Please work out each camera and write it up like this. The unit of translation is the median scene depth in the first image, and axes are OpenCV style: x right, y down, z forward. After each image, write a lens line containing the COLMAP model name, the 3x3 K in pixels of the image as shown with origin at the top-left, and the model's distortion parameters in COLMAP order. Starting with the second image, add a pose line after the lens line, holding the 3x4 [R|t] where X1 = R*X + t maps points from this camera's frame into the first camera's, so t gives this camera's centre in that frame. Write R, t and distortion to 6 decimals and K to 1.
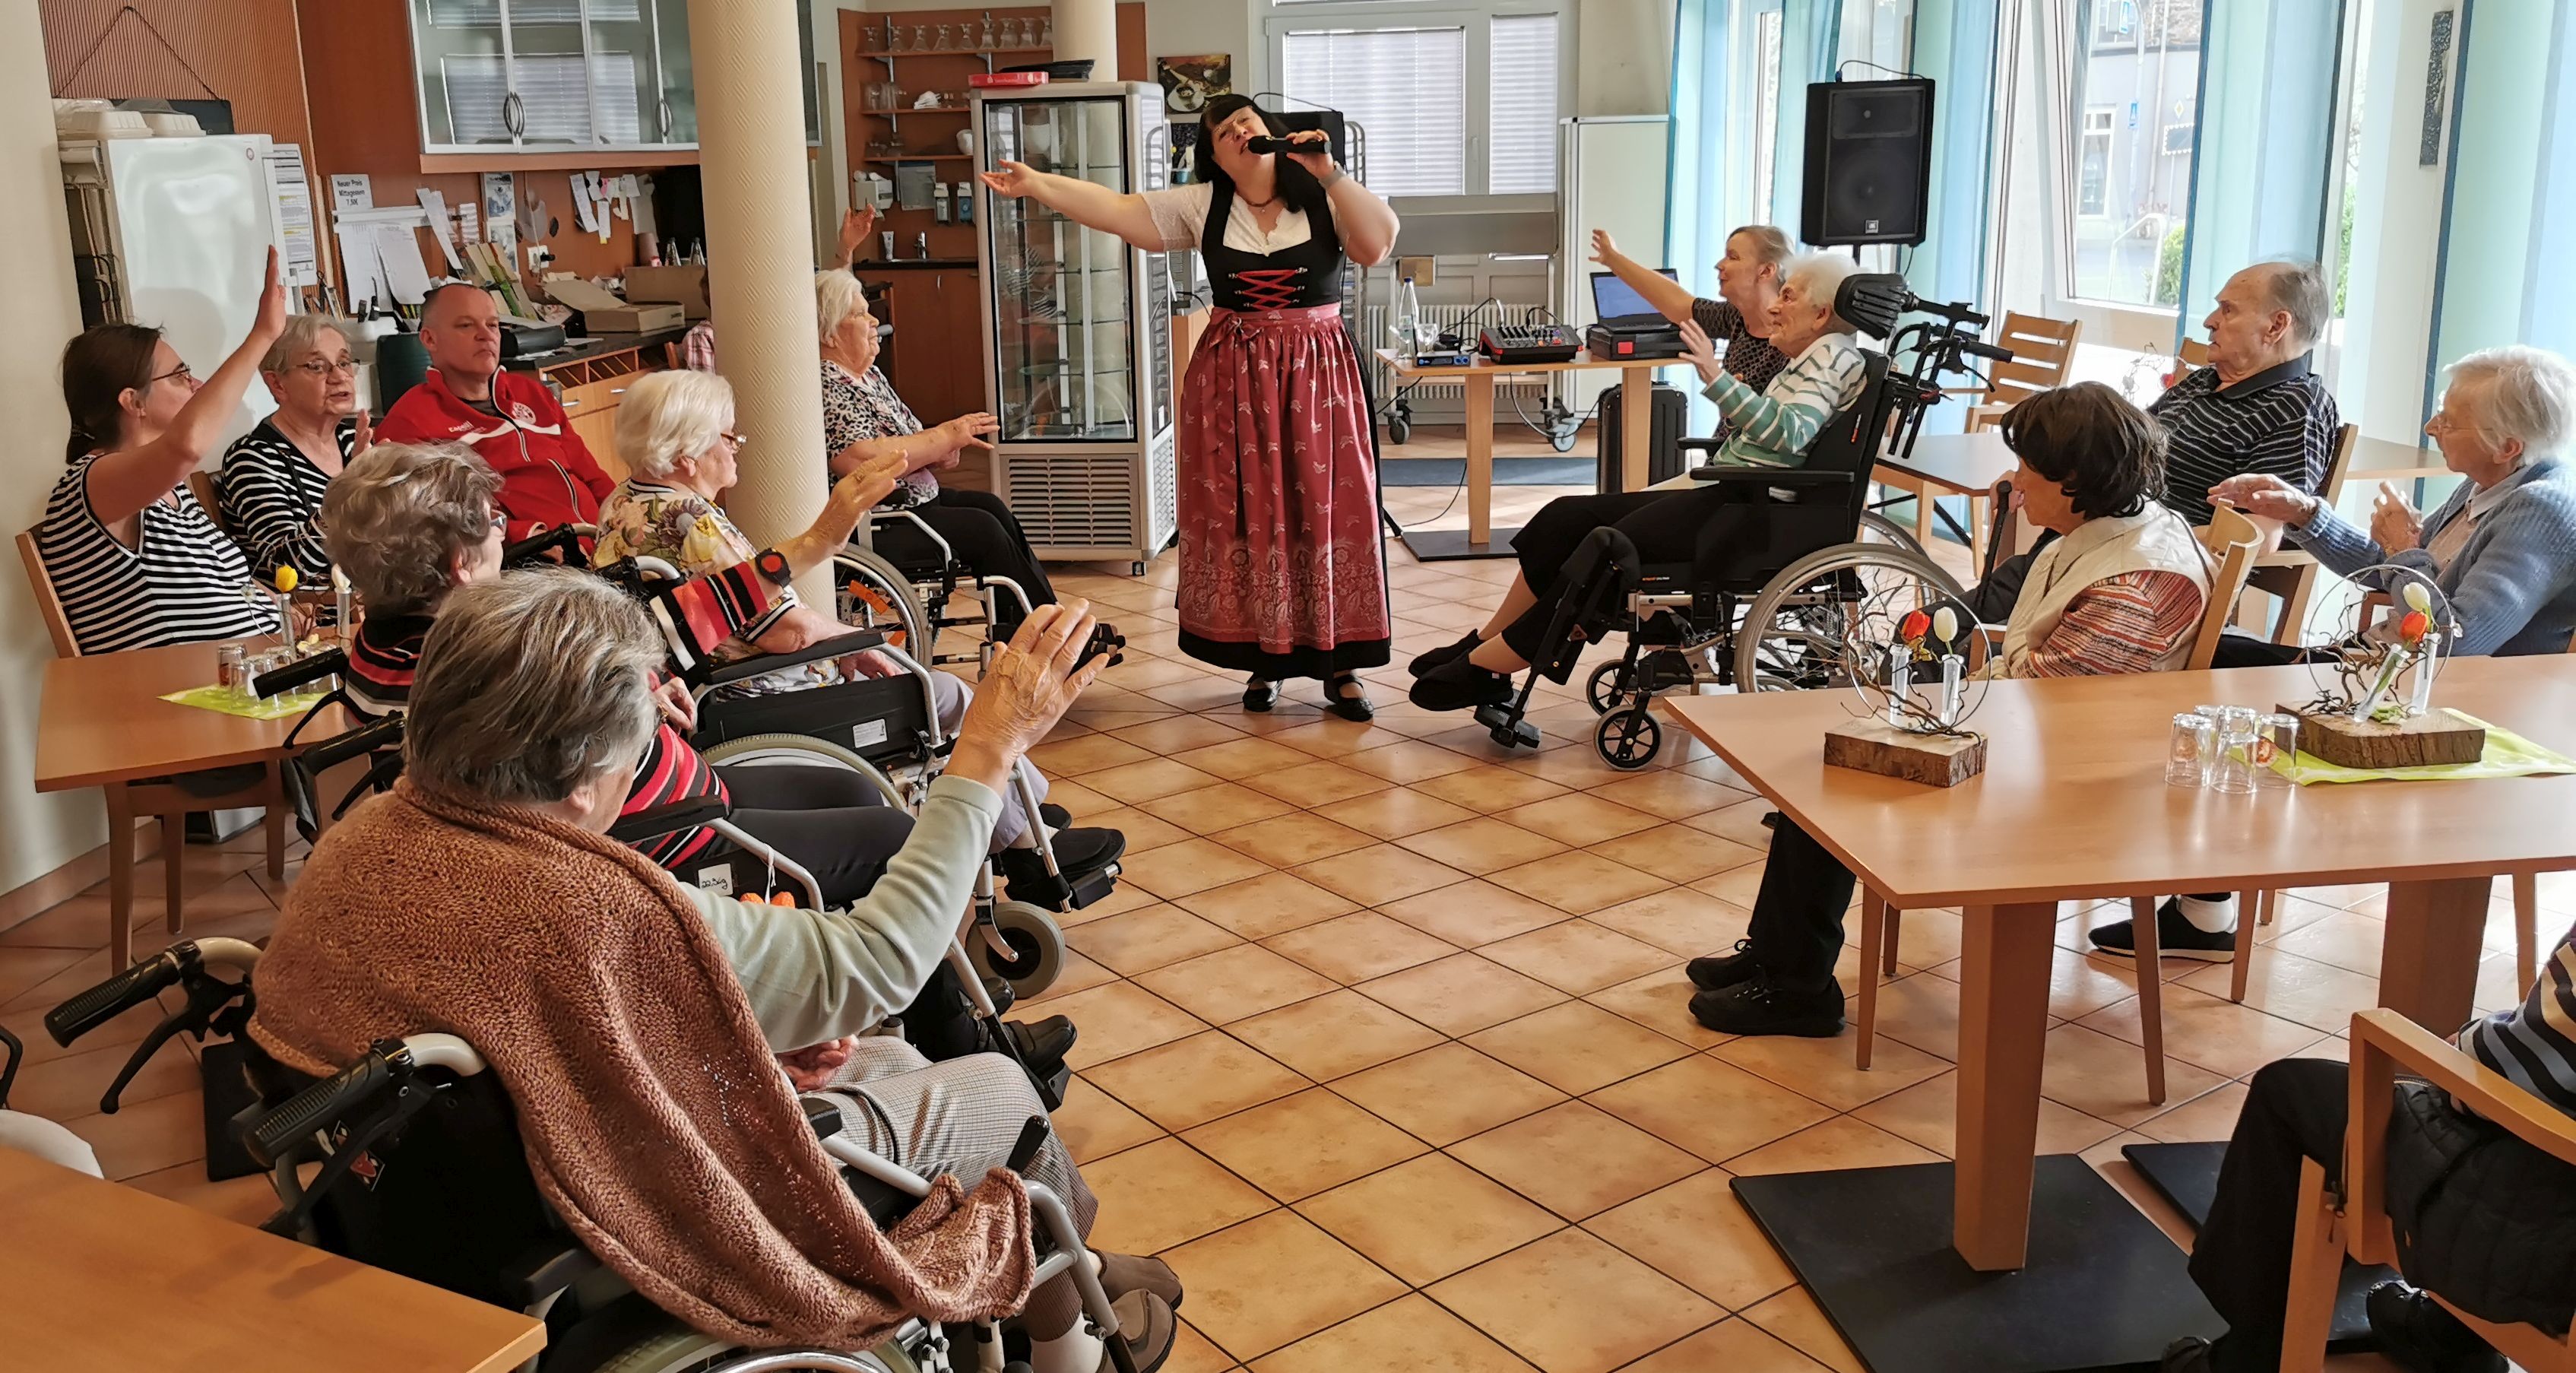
lens RADIAL K [[2106.2, 0, 1189.4], [0, 2106.2, 628.8], [0, 0, 1]] dist [0.049290, -0.074051]
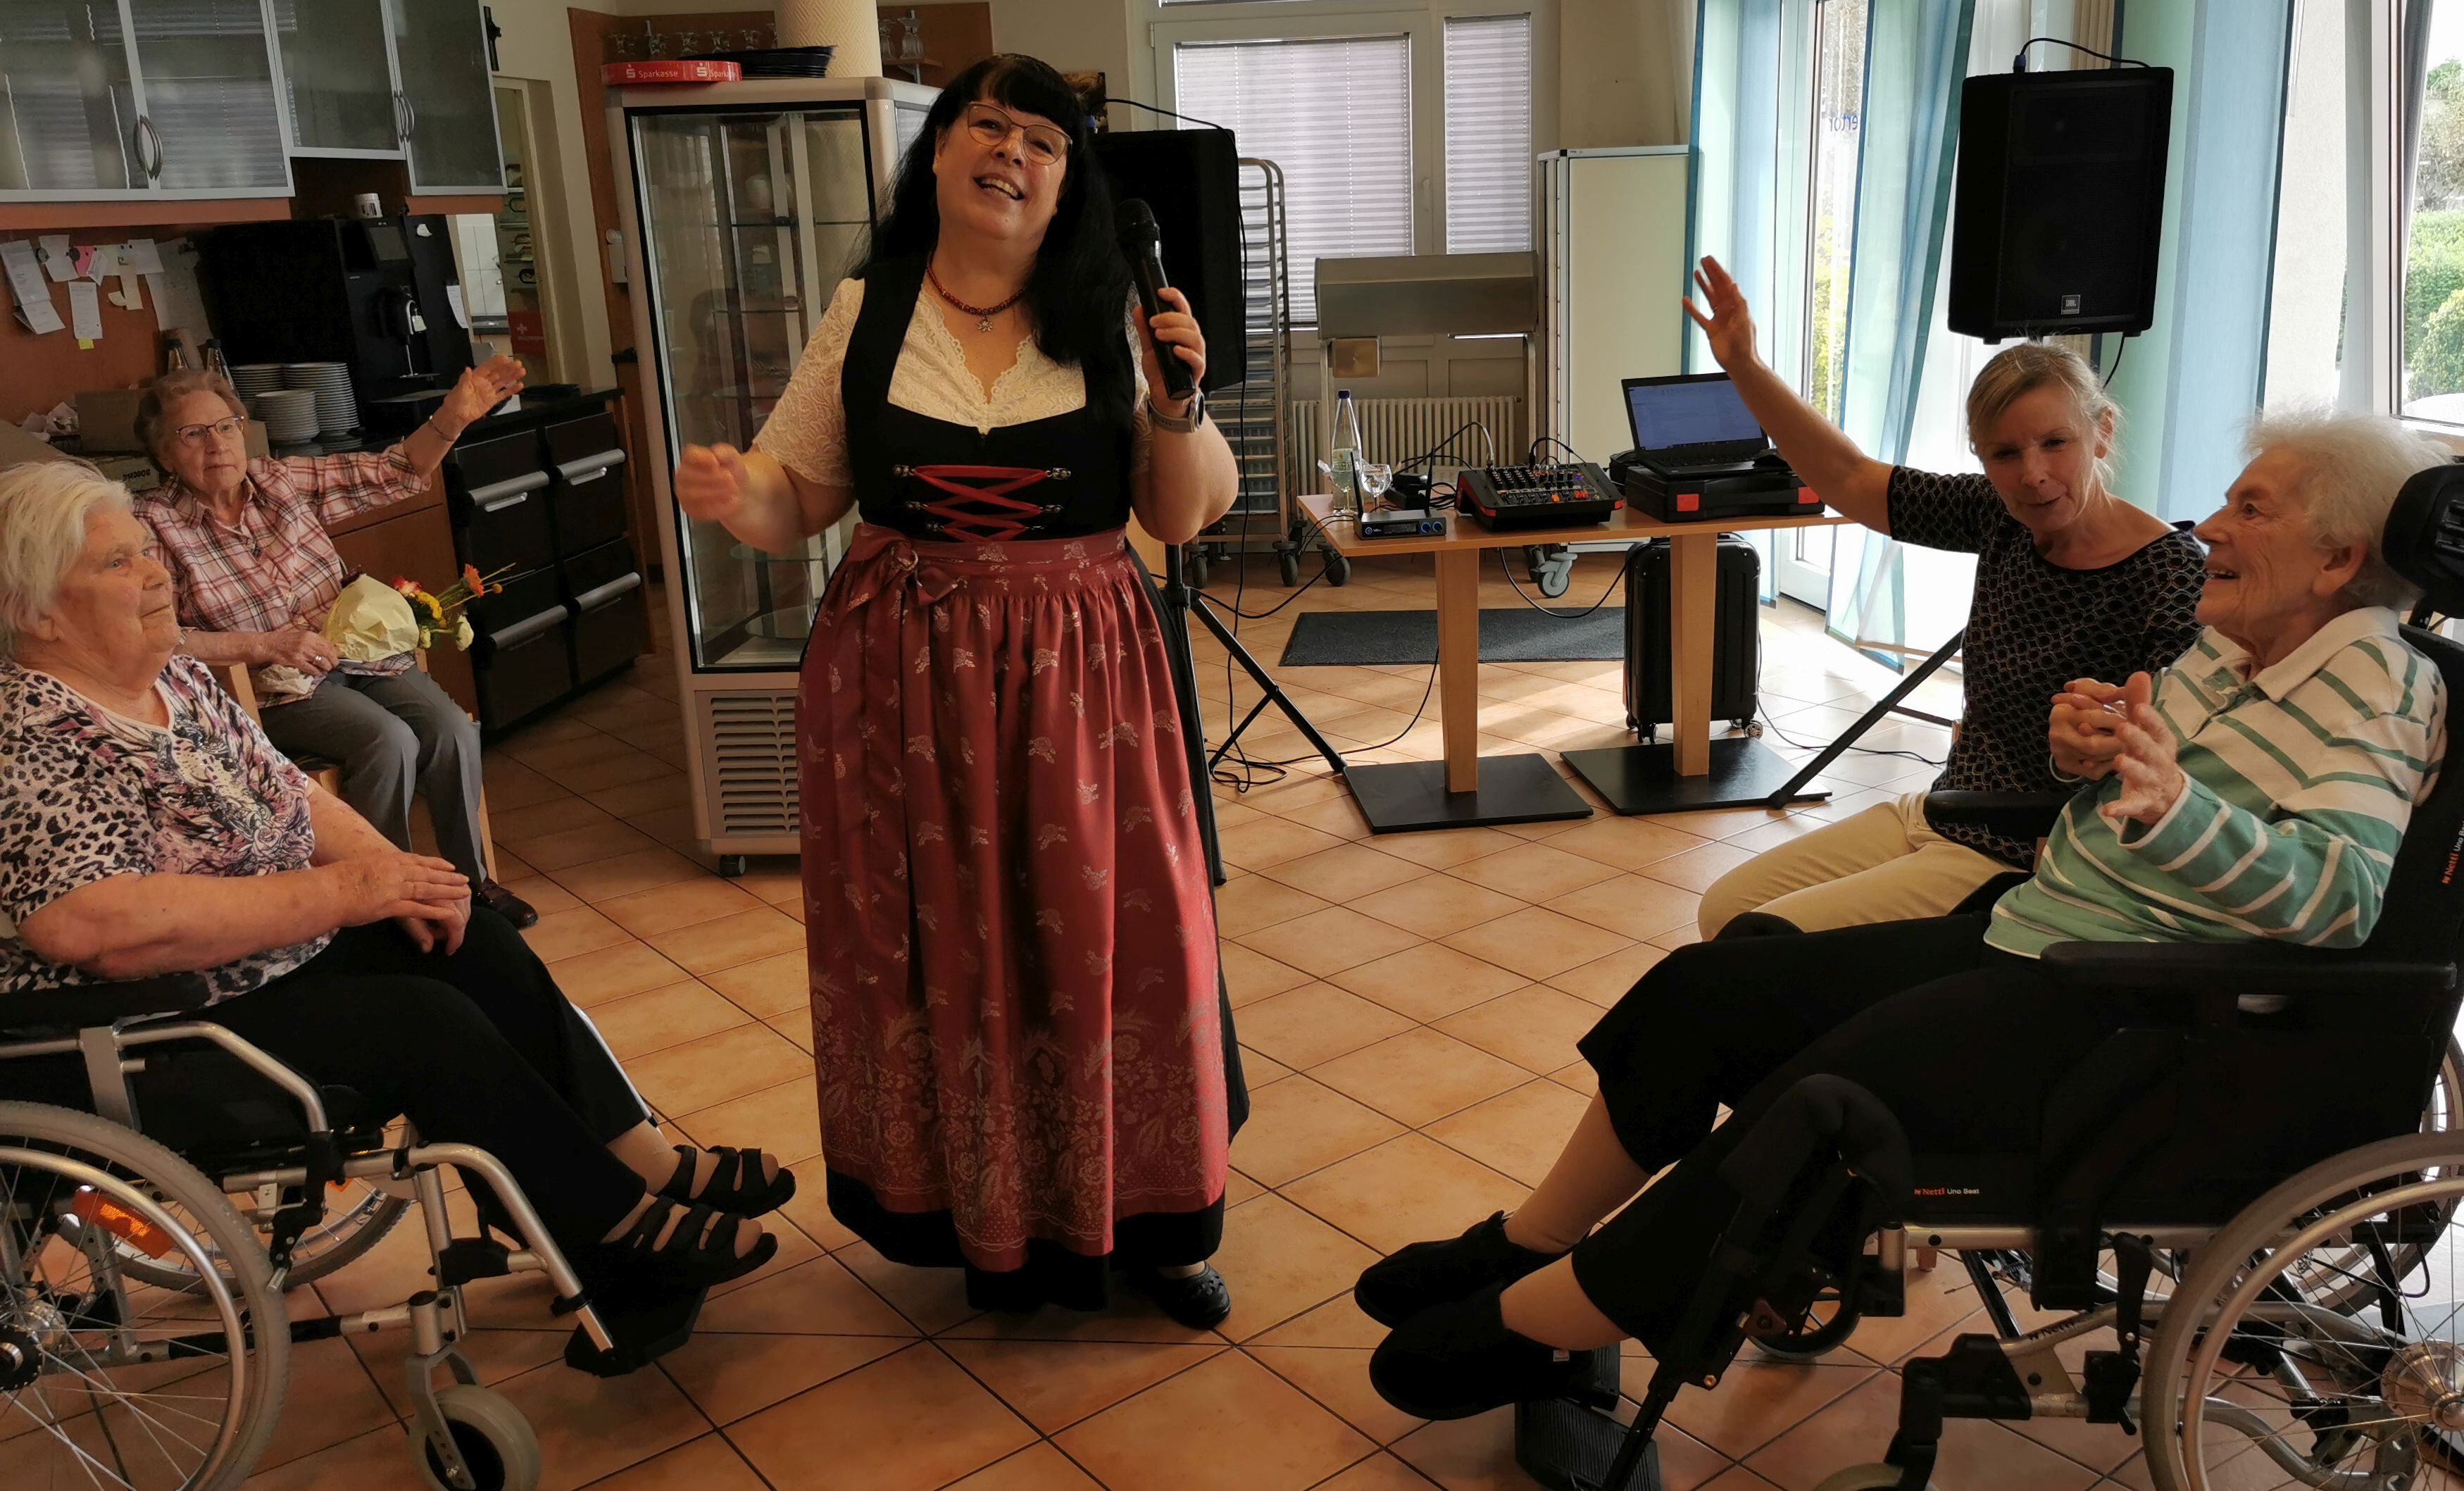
lens RADIAL K [[1951.8, 0, 1262.7], [0, 1951.8, 711.8], [0, 0, 1]] dist [0.037208, -0.001576]
pose [[0.998002, -0.025143, 0.057970, 0.065003], [0.023380, 0.999249, 0.030895, -0.136585], [-0.058703, -0.029478, 0.997840, 0.626802]]
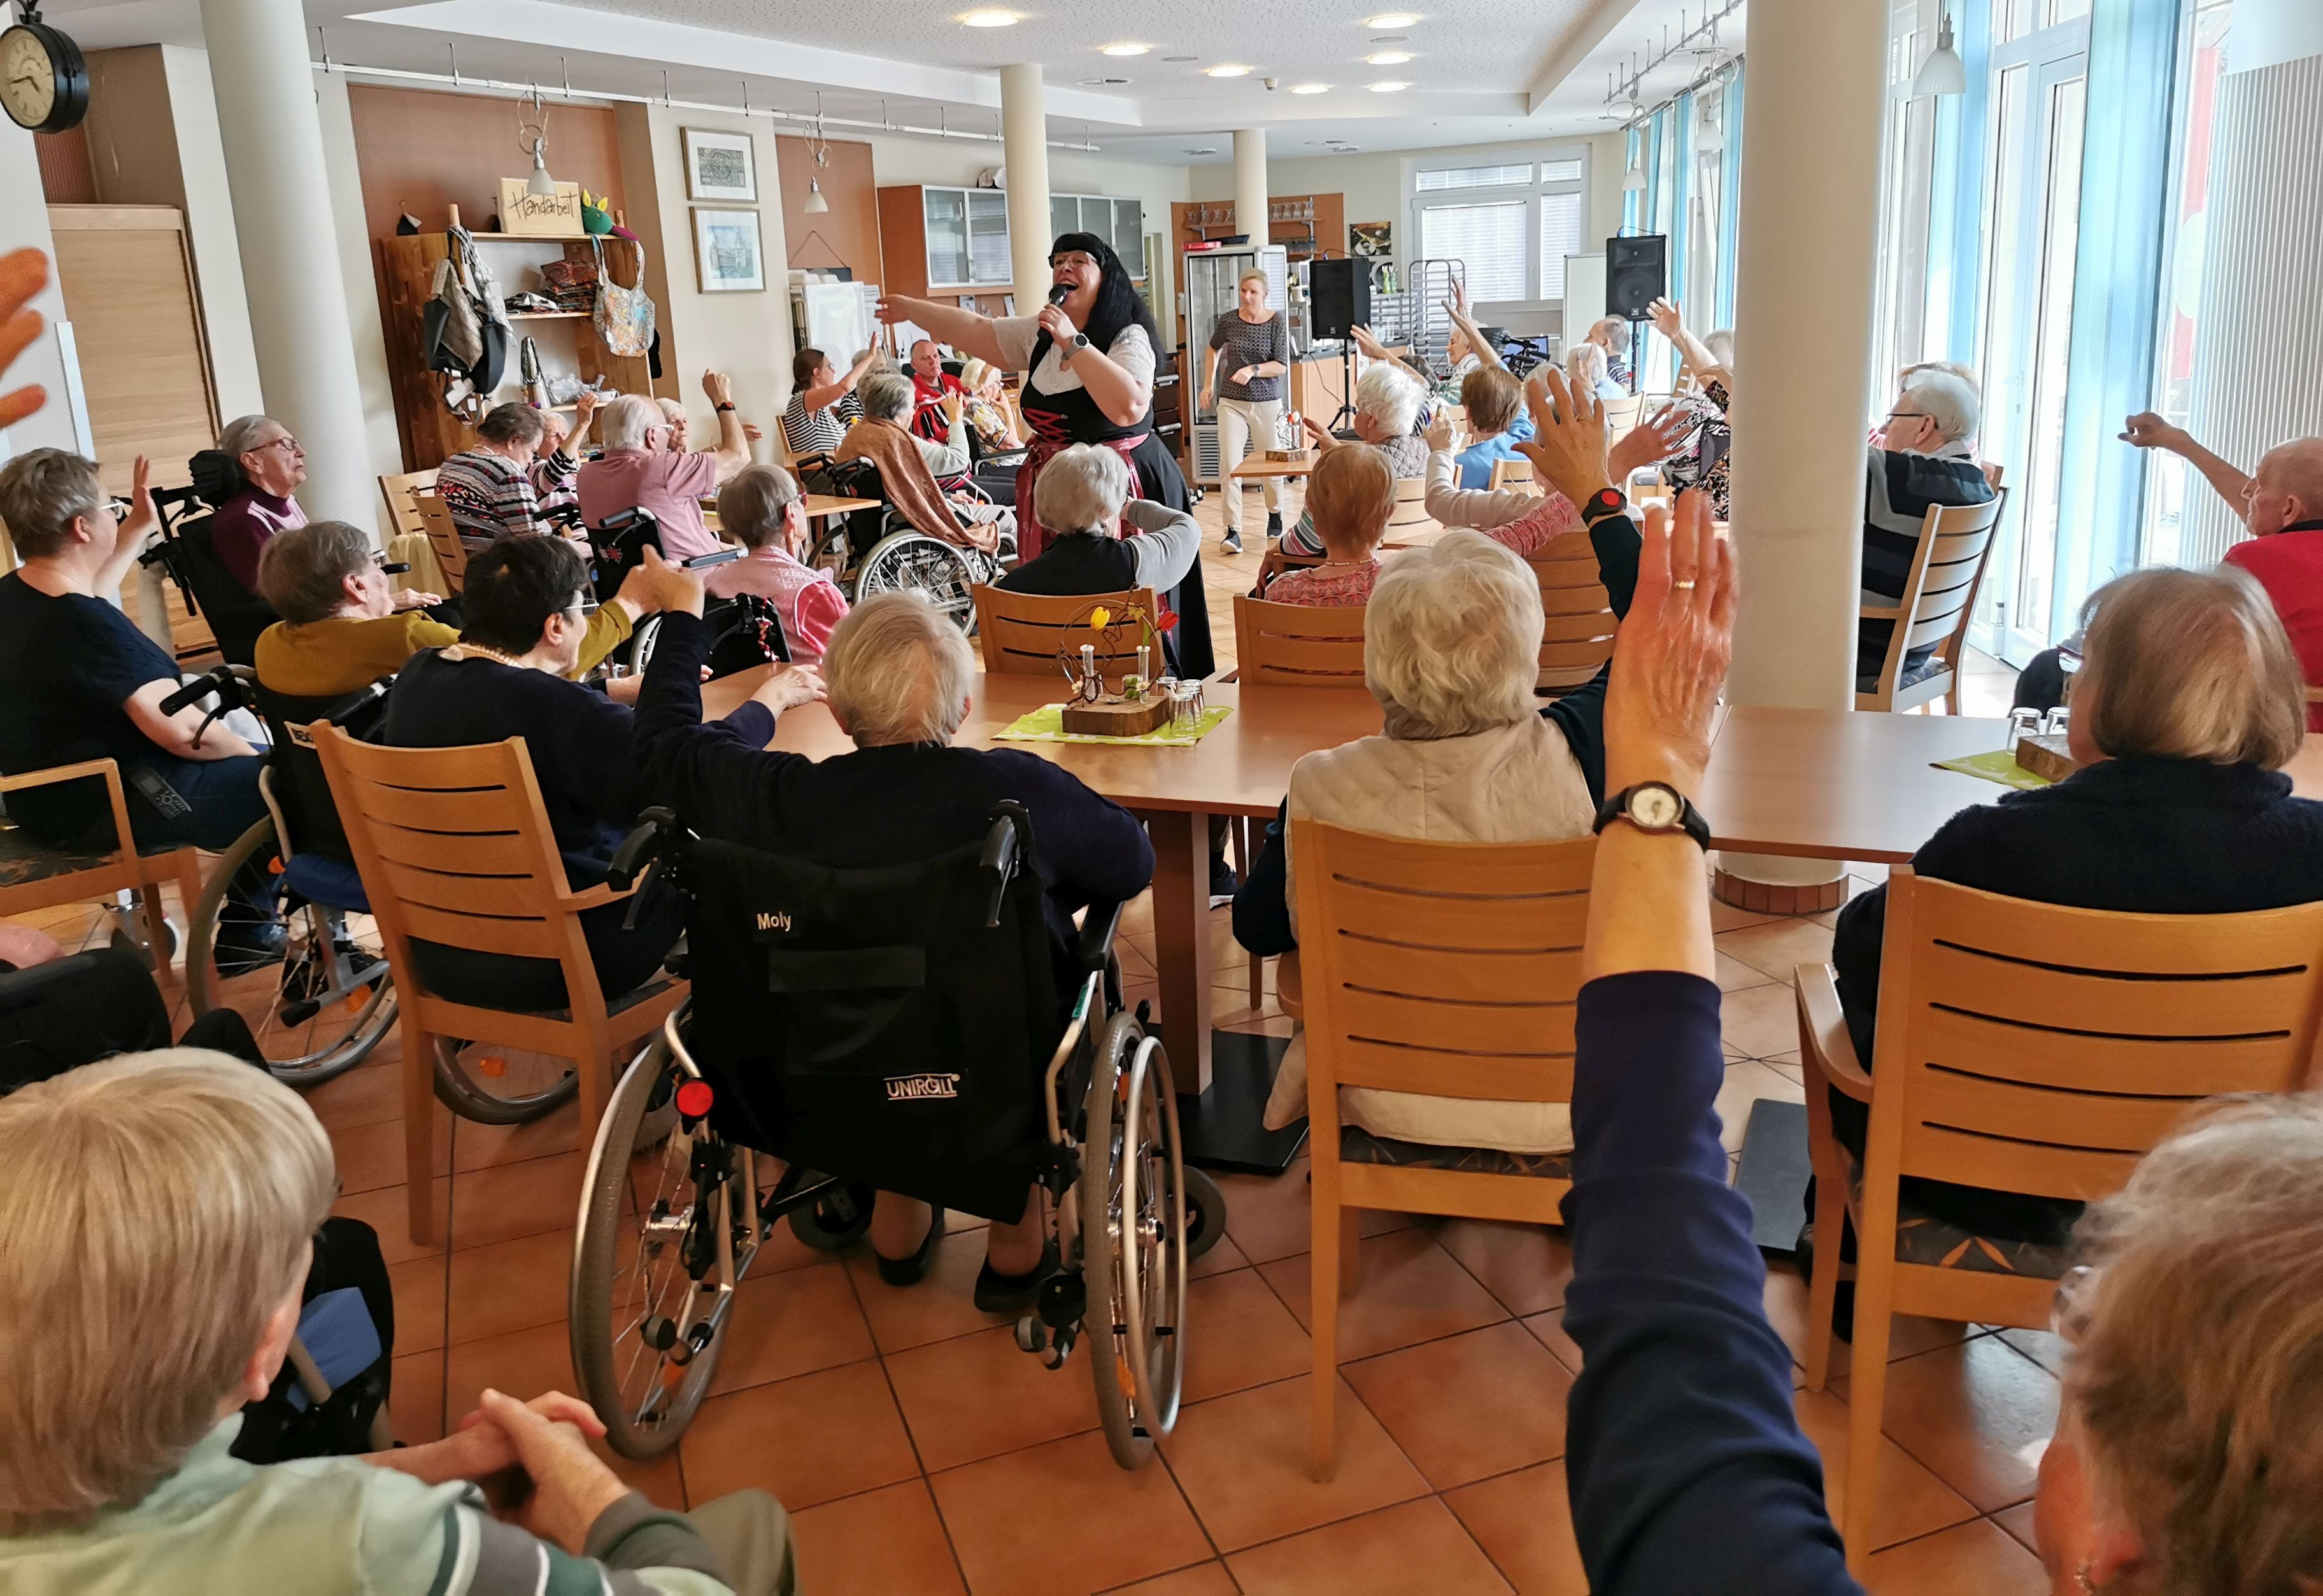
lens RADIAL K [[1735.0, 0, 1164.1], [0, 1735.0, 705.4], [0, 0, 1]] dist [0.011222, 0.002427]
pose [[0.967813, 0.042185, -0.248111, 0.459370], [-0.037392, 0.999012, 0.024002, 0.213928], [0.248878, -0.013952, 0.968434, -0.945064]]
